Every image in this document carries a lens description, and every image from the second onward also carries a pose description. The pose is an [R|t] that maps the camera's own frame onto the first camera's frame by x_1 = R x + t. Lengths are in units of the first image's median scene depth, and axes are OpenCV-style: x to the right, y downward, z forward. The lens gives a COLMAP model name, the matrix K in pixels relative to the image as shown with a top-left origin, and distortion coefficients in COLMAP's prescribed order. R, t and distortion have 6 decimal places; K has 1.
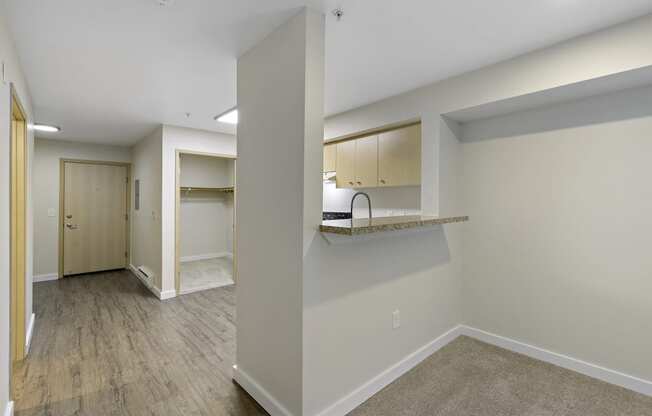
lens RADIAL K [[297.9, 0, 324.9], [0, 297.9, 206.0], [0, 0, 1]] dist [0.015579, 0.000452]
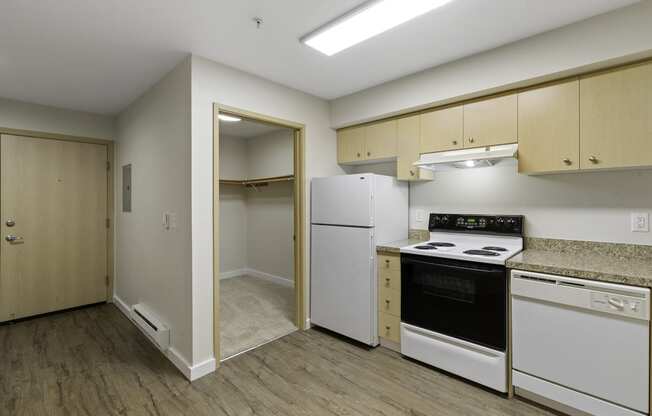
lens RADIAL K [[297.9, 0, 327.4], [0, 297.9, 204.9], [0, 0, 1]] dist [0.015579, 0.000452]
pose [[0.996206, -0.006604, 0.086775, -0.311332], [0.006314, 0.999974, 0.003611, -0.002248], [-0.086797, -0.003049, 0.996221, 0.396112]]
